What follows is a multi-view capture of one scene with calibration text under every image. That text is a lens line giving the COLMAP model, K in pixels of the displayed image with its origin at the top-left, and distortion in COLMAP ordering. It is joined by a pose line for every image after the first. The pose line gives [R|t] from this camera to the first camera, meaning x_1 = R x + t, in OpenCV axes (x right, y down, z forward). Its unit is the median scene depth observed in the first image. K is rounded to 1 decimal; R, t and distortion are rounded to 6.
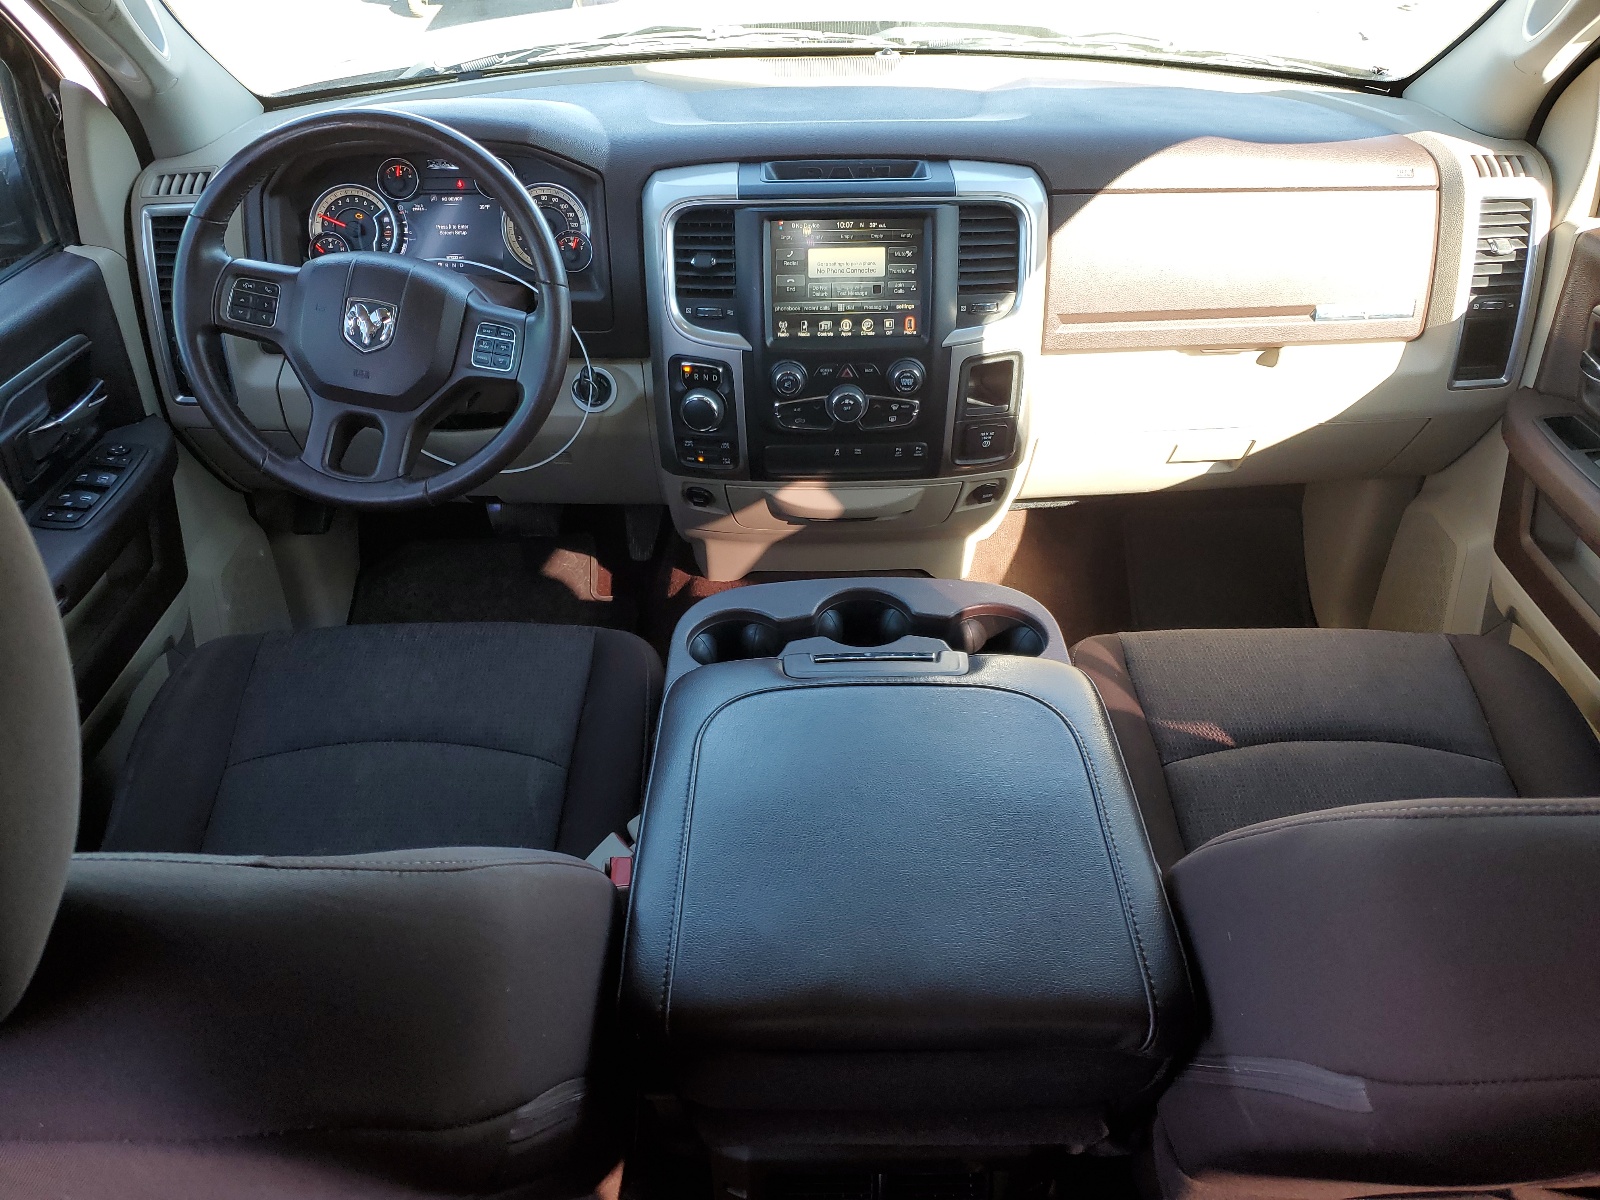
lens RADIAL K [[1226.7, 0, 805.1], [0, 1226.7, 596.7], [0, 0, 1]] dist [-0.004814, -0.002722]
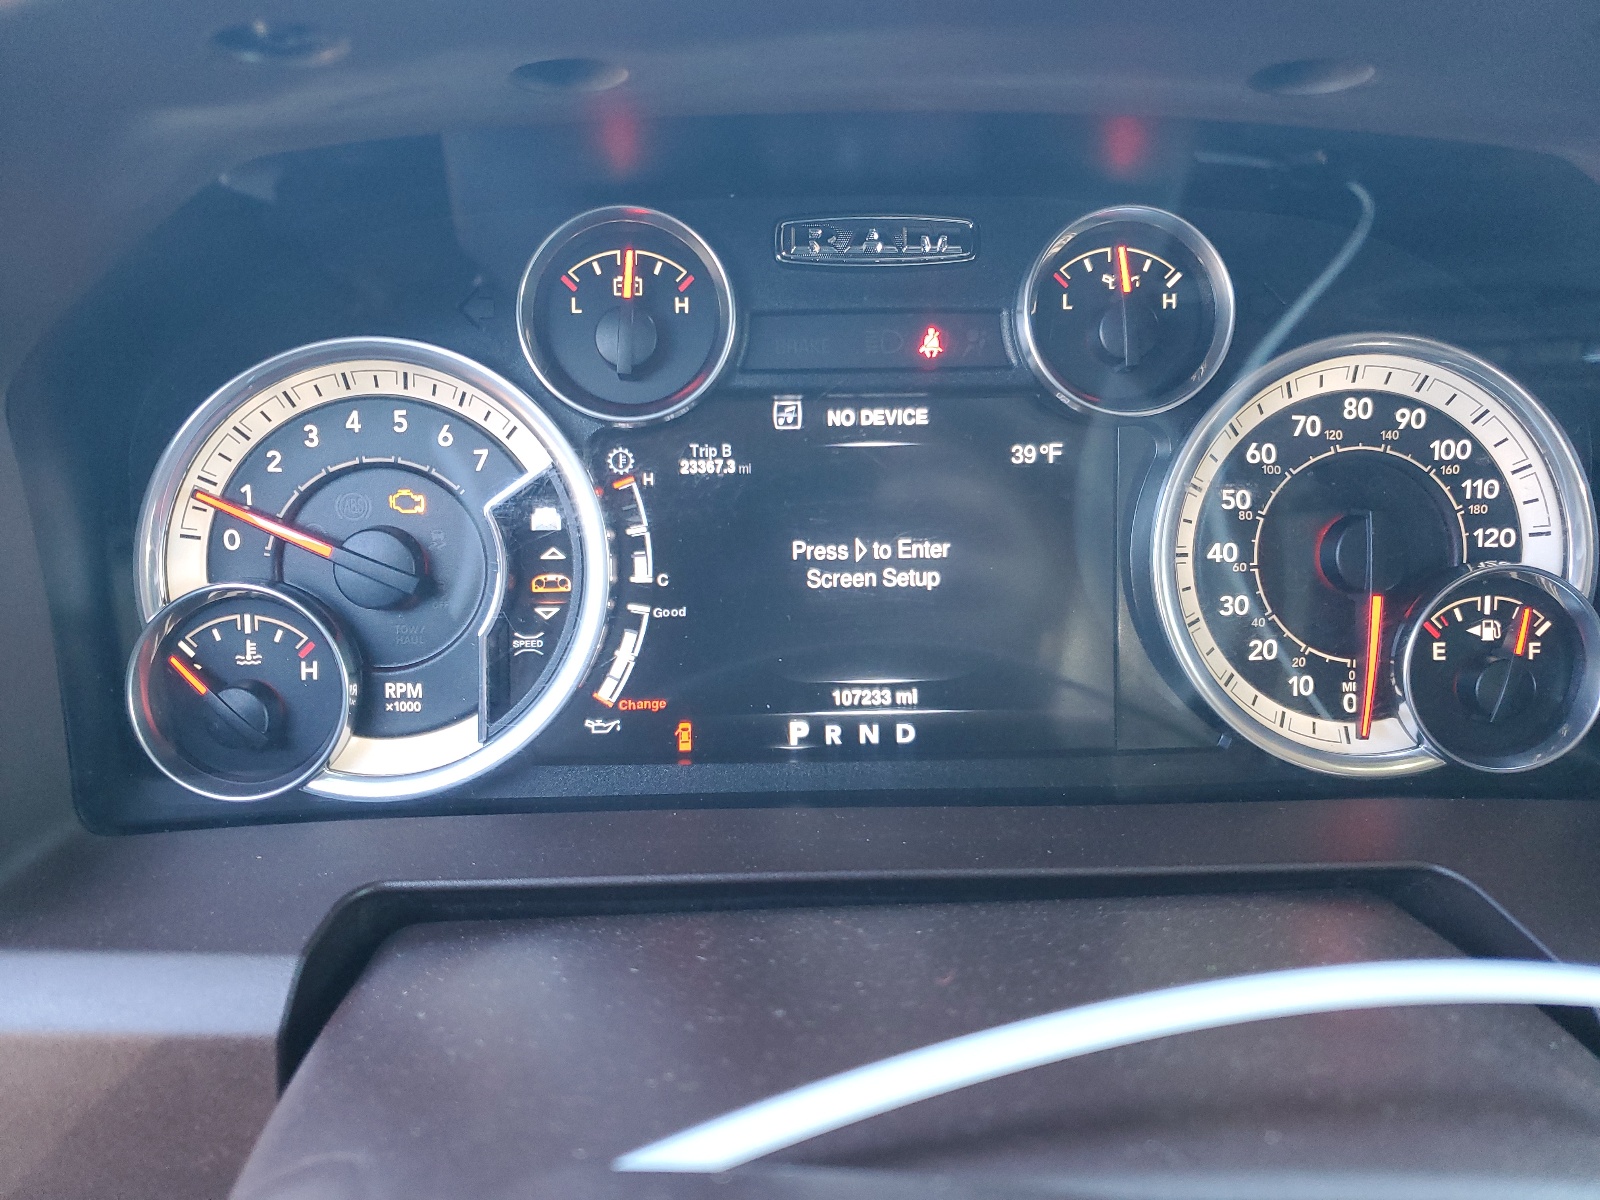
lens RADIAL K [[1226.7, 0, 795.1], [0, 1226.7, 602.0], [0, 0, 1]] dist [-0.004814, -0.002722]
pose [[0.999010, -0.009677, 0.043423, -0.312045], [0.016613, 0.986595, -0.162341, -0.262908], [-0.041270, 0.162902, 0.985779, 0.810245]]
